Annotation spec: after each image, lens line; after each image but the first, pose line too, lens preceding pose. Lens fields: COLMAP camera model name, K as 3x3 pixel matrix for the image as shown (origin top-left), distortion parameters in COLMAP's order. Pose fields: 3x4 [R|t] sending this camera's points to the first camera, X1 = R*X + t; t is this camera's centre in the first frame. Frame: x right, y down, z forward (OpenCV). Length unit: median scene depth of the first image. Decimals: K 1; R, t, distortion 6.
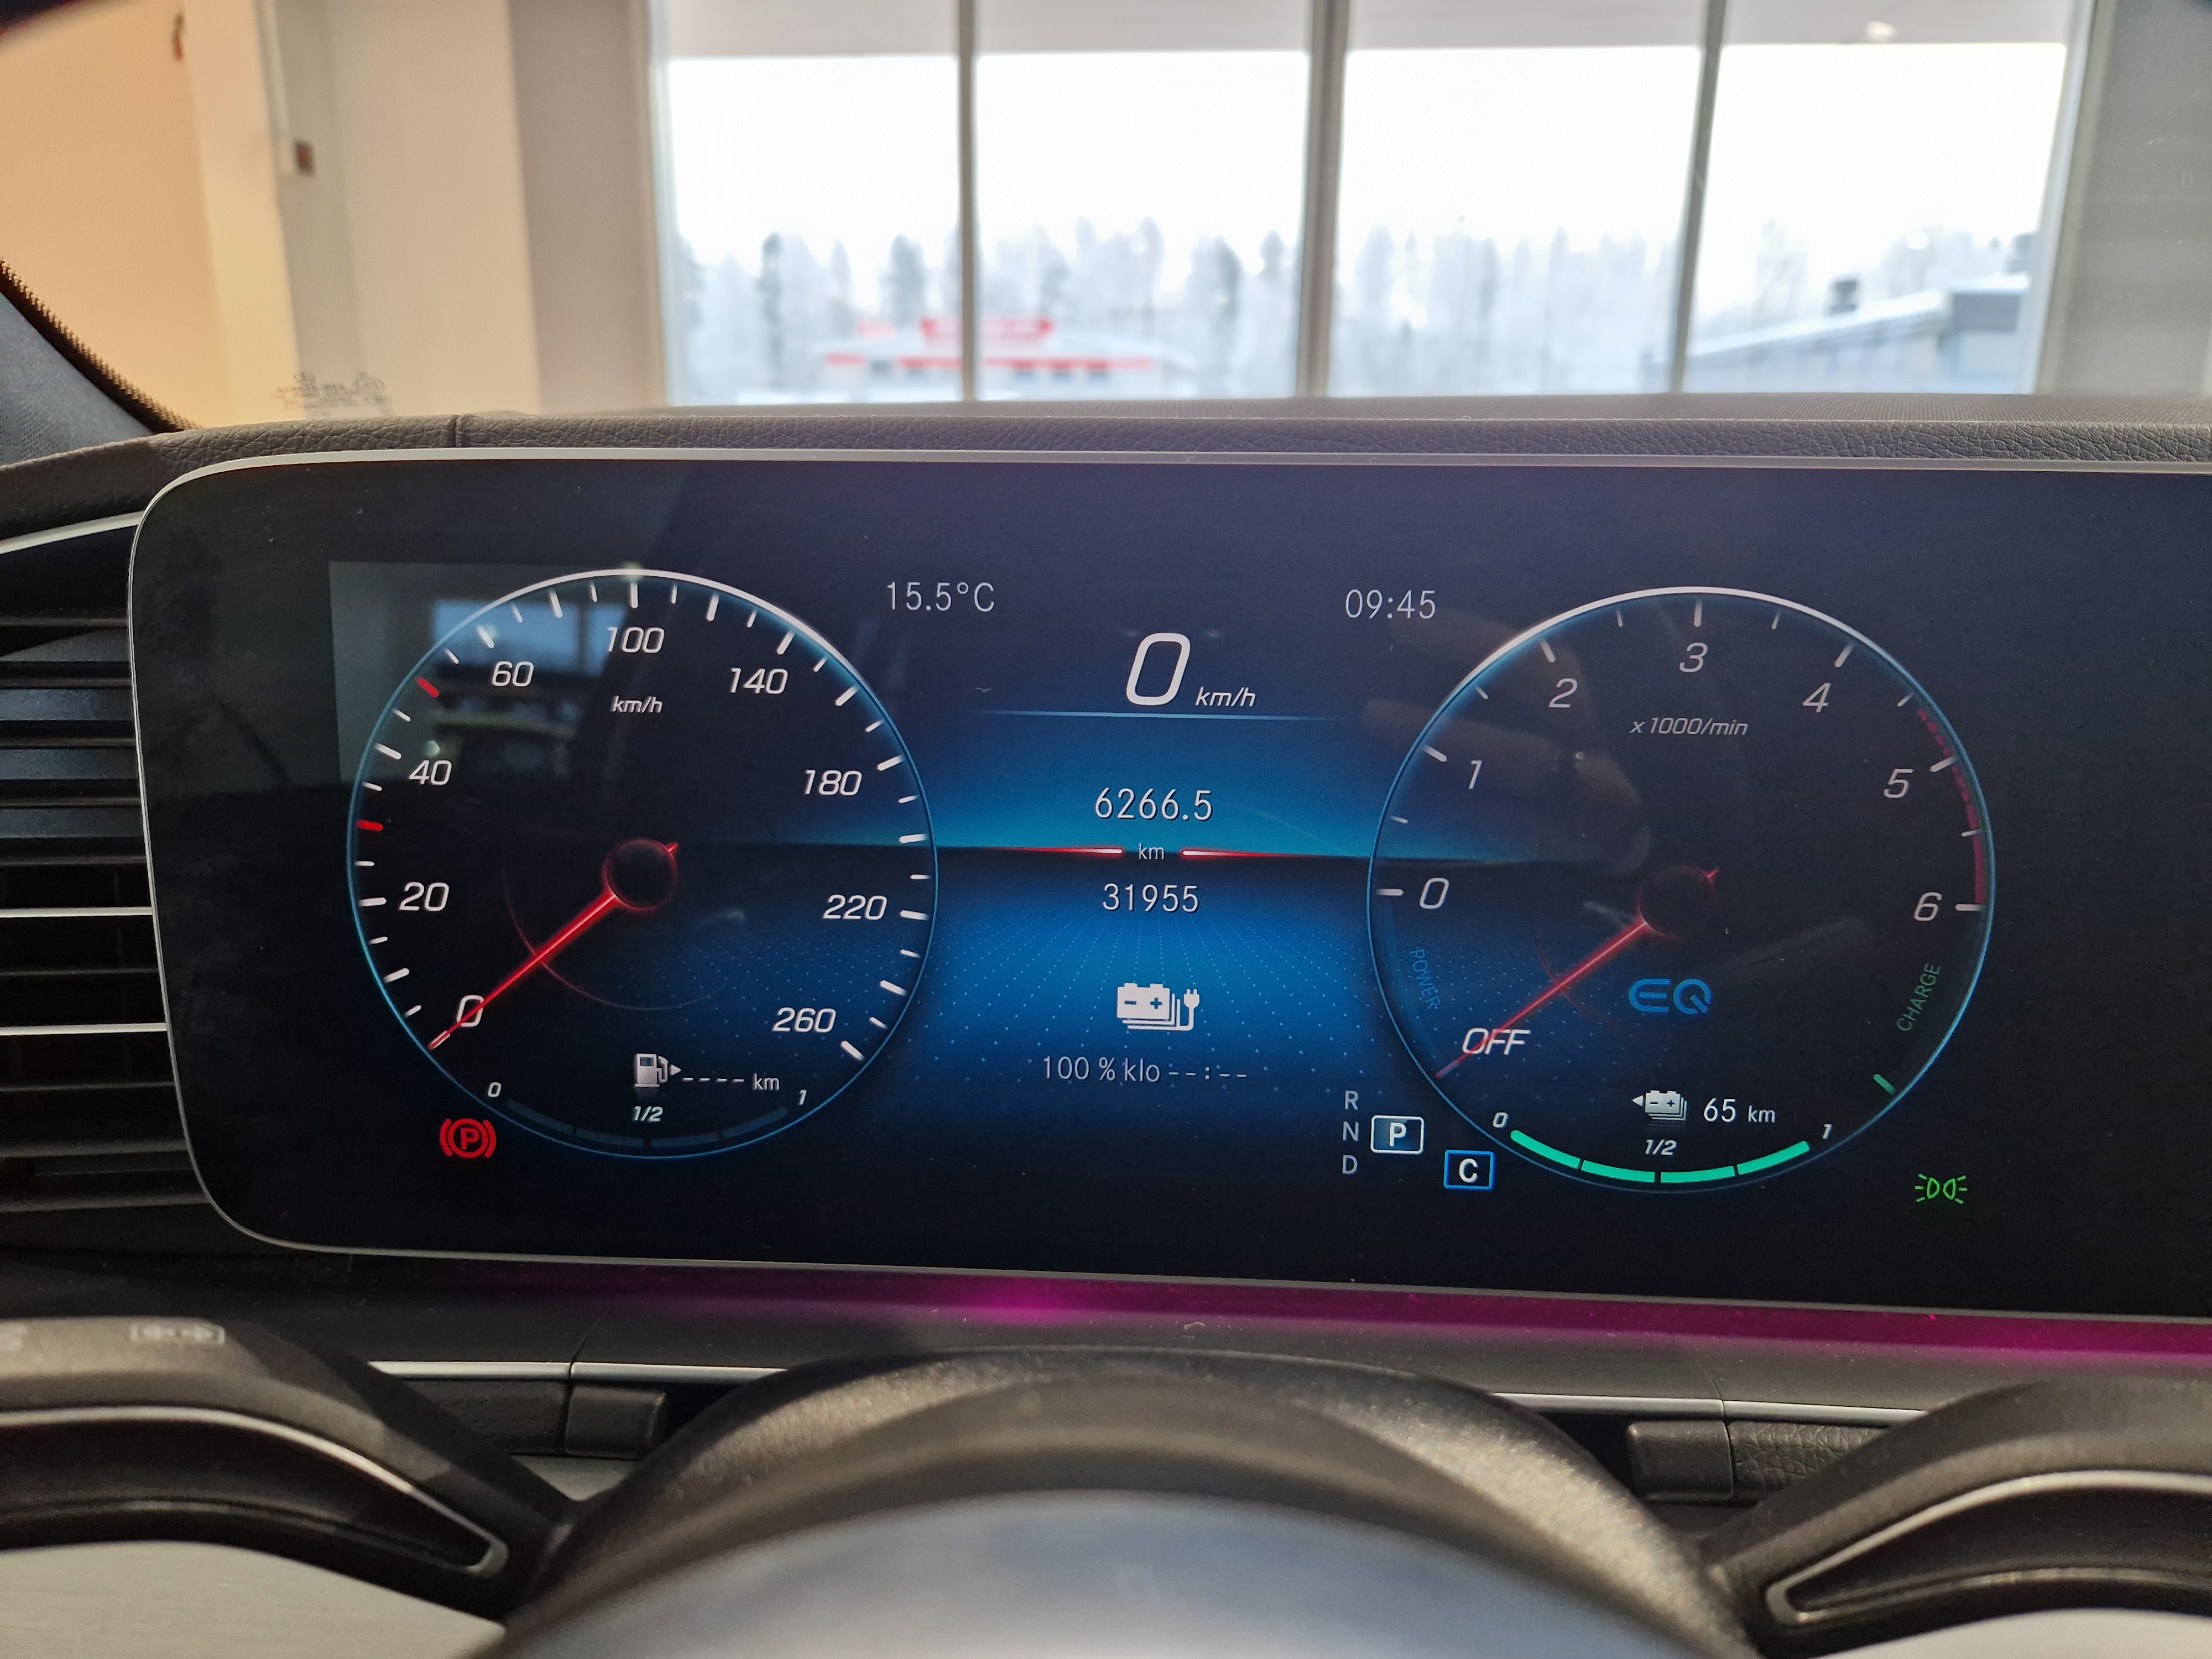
lens RADIAL K [[1513.7, 0, 1094.7], [0, 1513.7, 829.3], [0, 0, 1]] dist [0.038549, -0.022906]
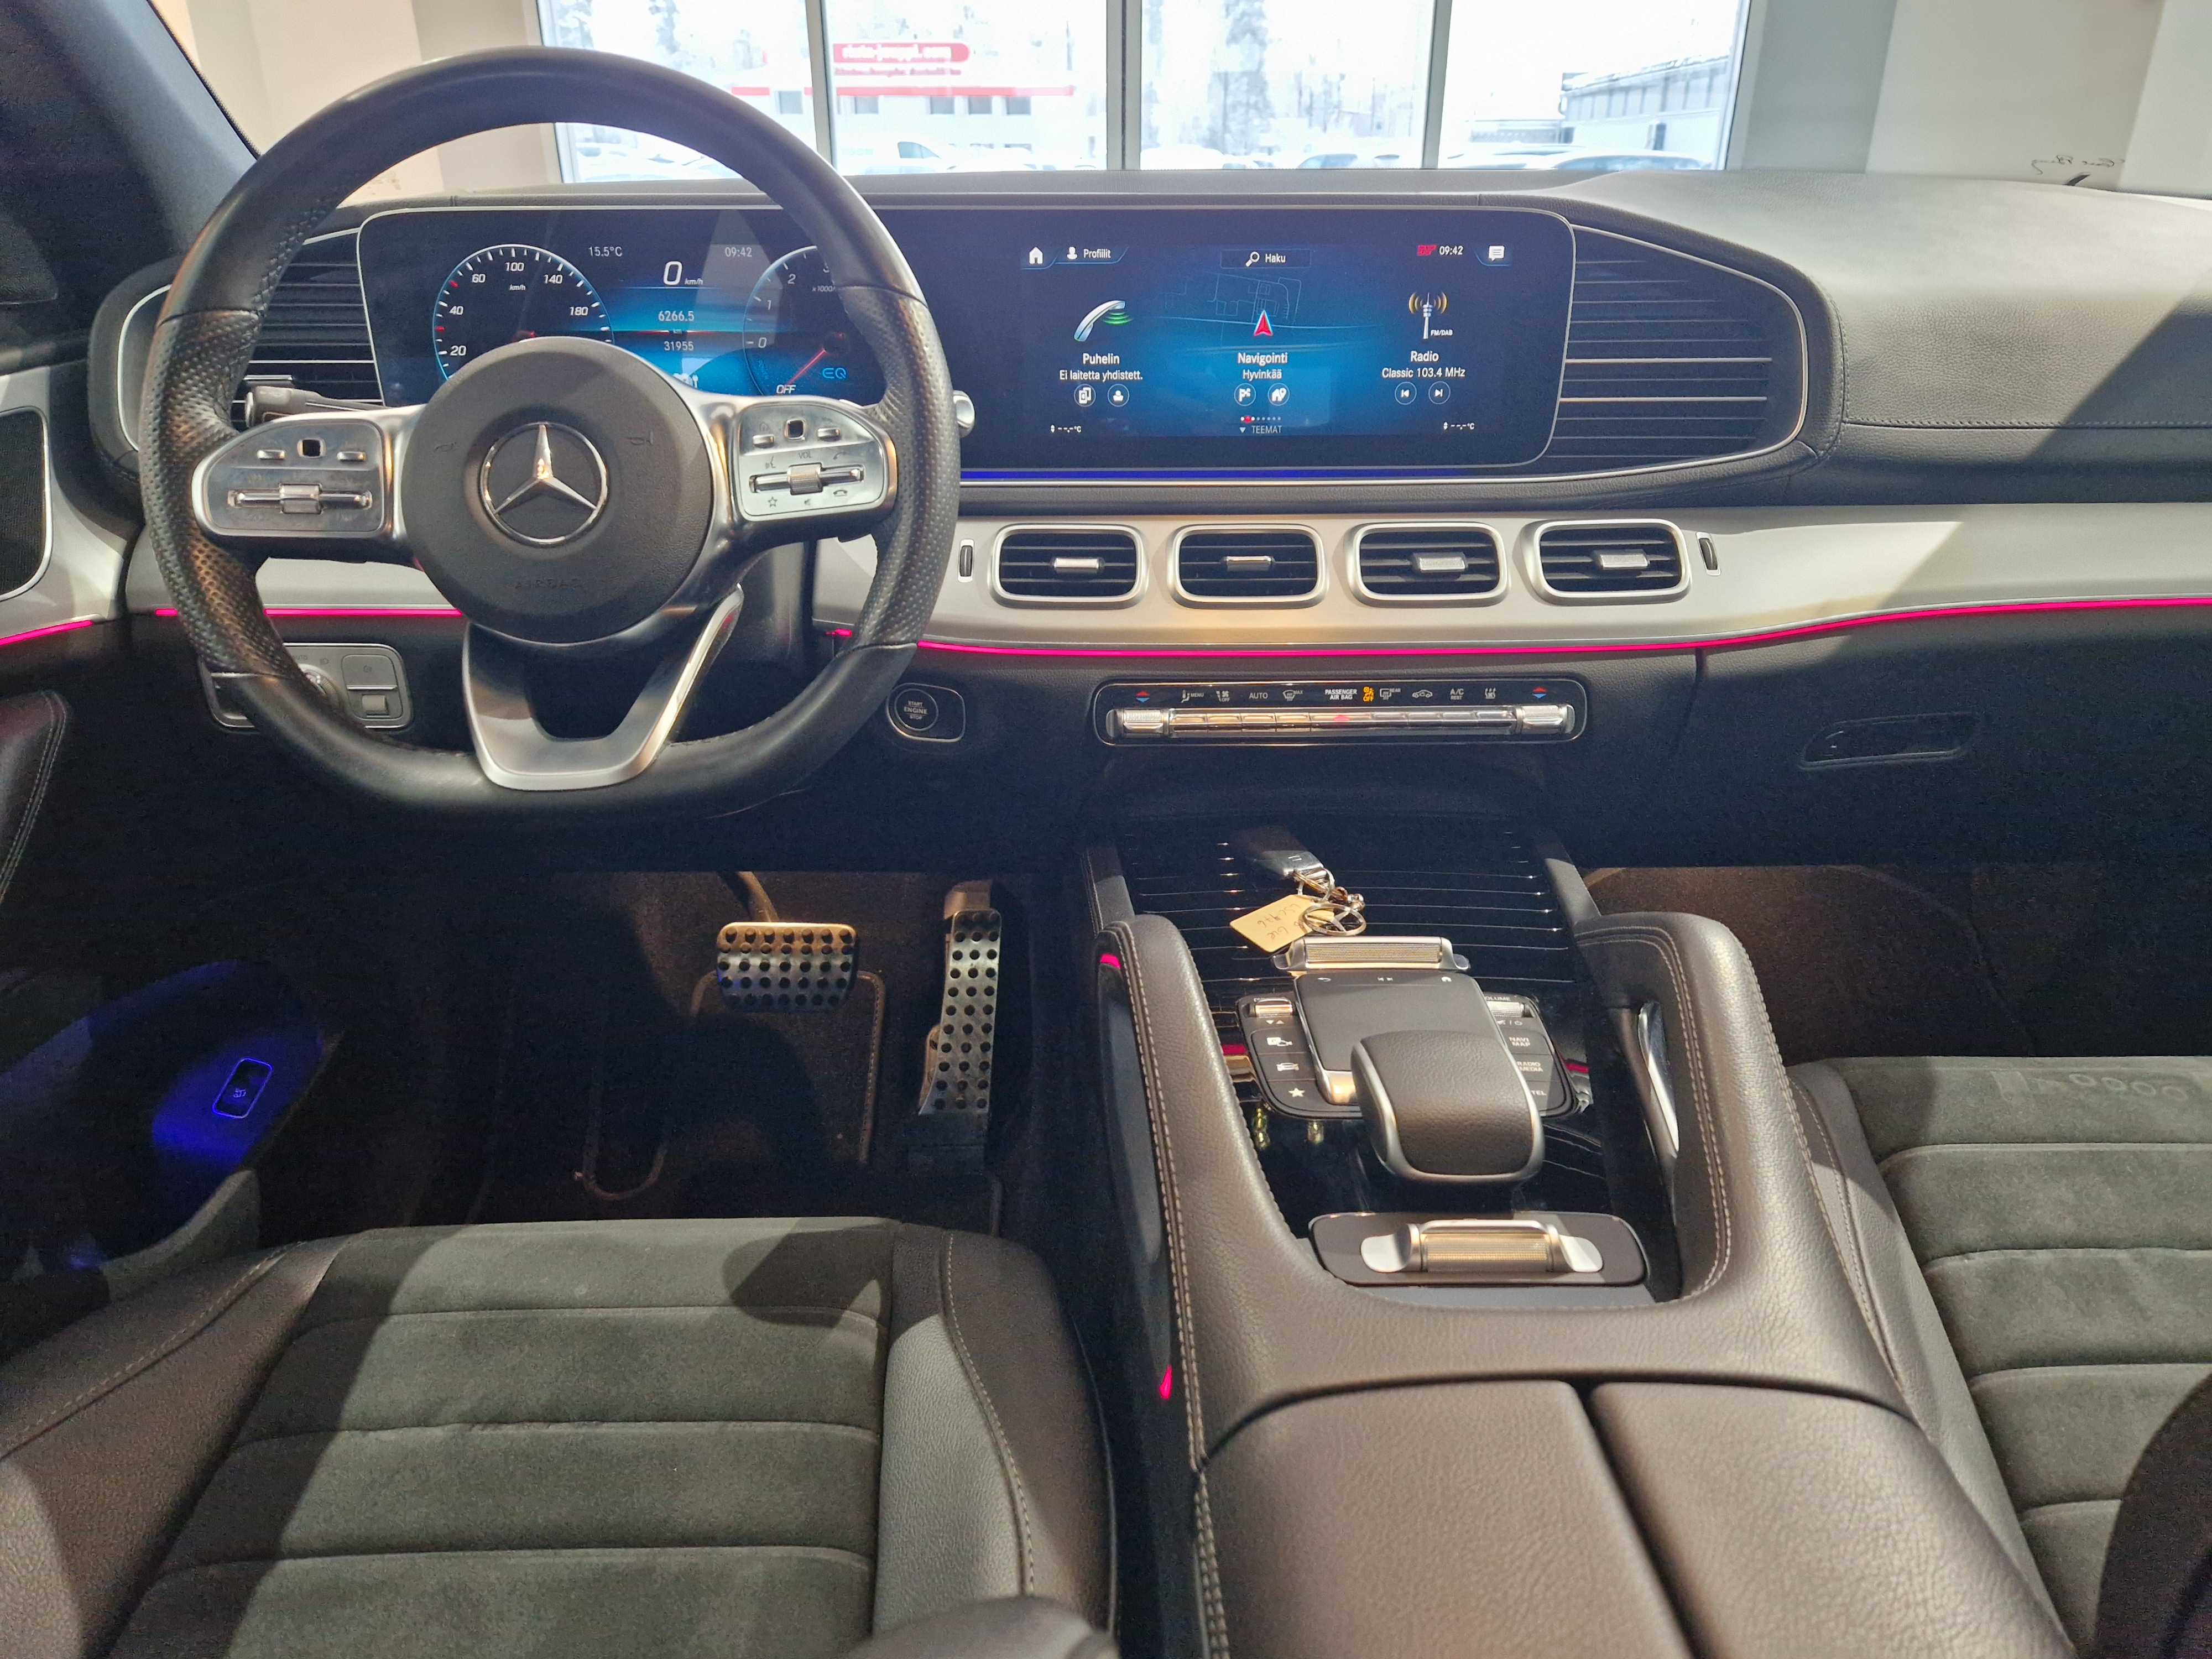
lens RADIAL K [[1513.7, 0, 1114.3], [0, 1513.7, 871.2], [0, 0, 1]] dist [0.038549, -0.022906]
pose [[0.998862, -0.032971, 0.034474, 0.852116], [0.026416, 0.984076, 0.175776, 0.625948], [-0.039721, -0.174666, 0.983826, -2.584010]]
